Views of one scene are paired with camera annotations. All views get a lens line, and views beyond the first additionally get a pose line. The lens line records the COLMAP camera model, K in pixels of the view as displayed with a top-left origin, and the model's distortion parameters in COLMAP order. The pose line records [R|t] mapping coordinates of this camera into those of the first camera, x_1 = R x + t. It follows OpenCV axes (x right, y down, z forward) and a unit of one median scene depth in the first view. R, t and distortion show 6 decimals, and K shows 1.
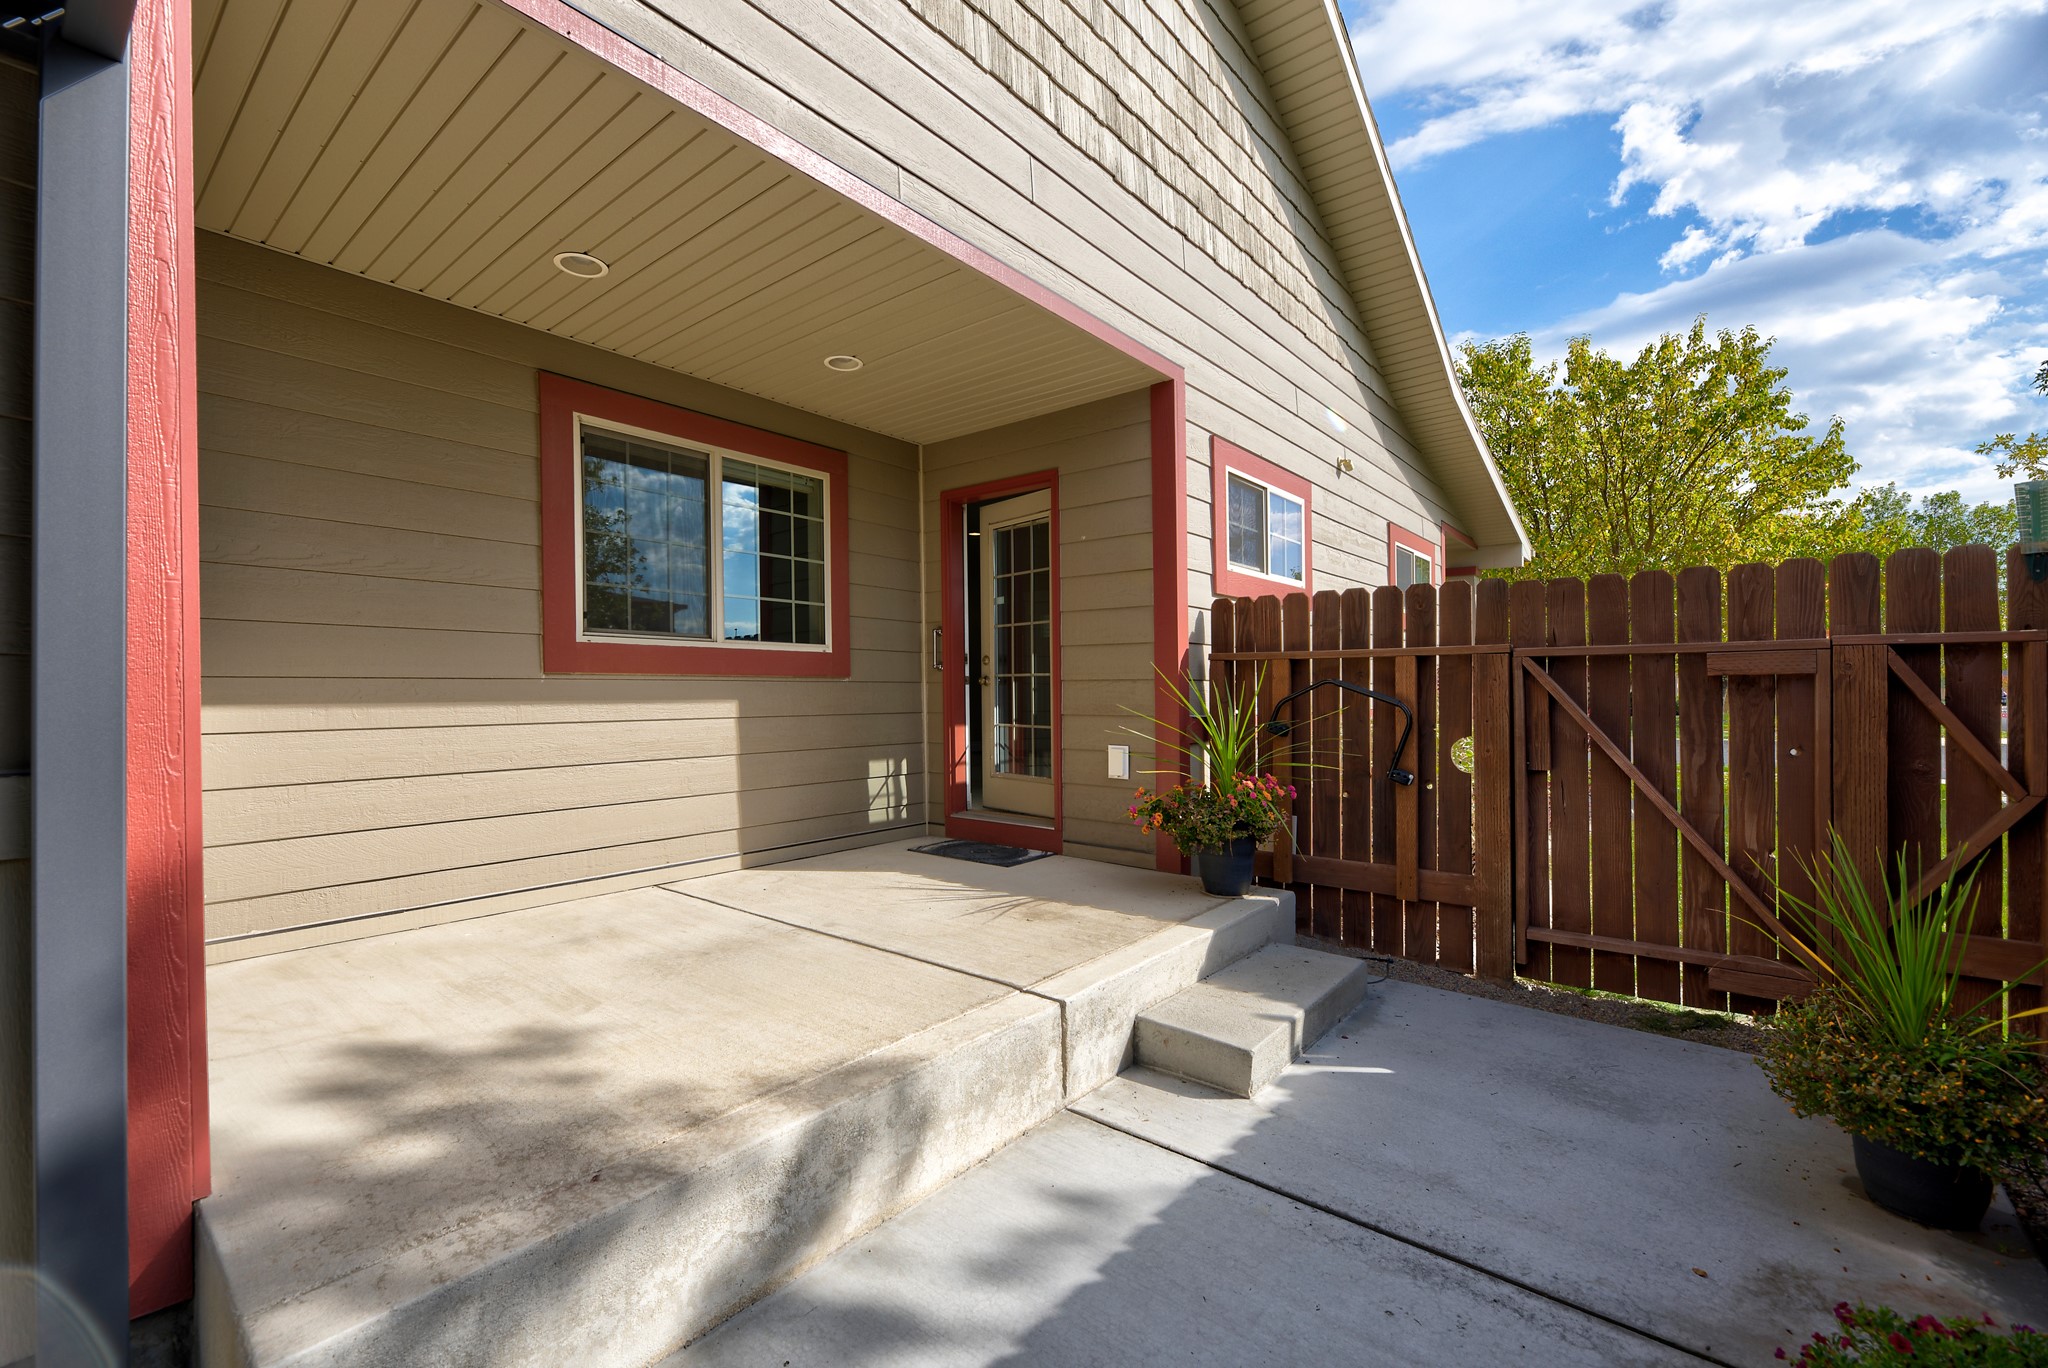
lens RADIAL K [[841.2, 0, 1026.5], [0, 841.2, 677.4], [0, 0, 1]] dist [0.001770, 0.000071]
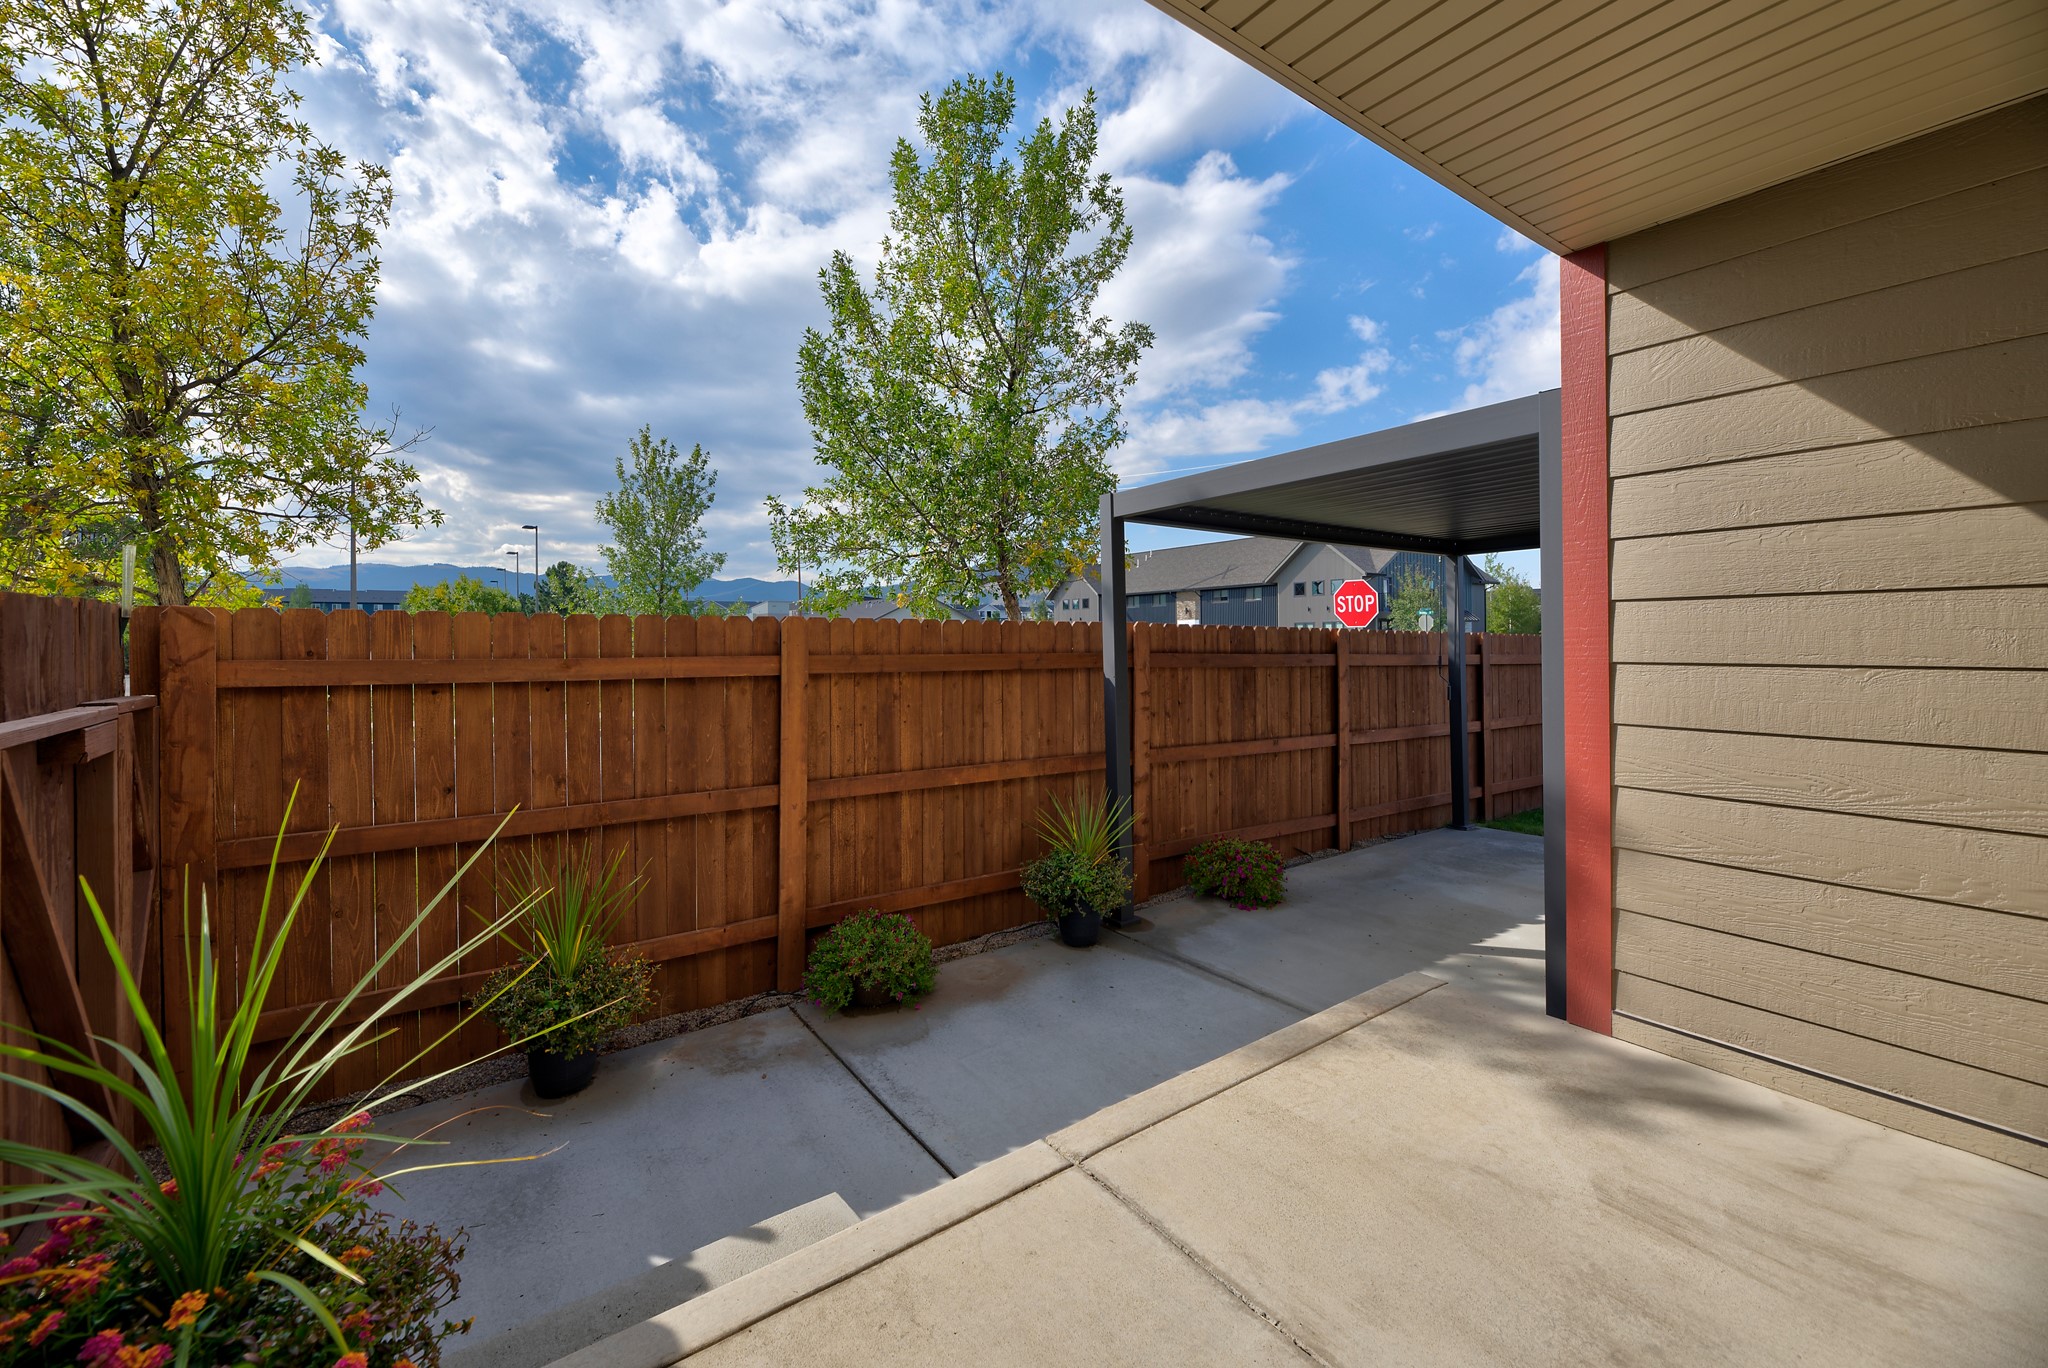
lens RADIAL K [[841.2, 0, 1024.5], [0, 841.2, 669.8], [0, 0, 1]] dist [0.001770, 0.000071]
pose [[-0.967814, 0.007400, 0.251559, -0.166193], [0.008980, 0.999946, 0.005134, -0.127845], [-0.251507, 0.007228, -0.967828, 2.322952]]
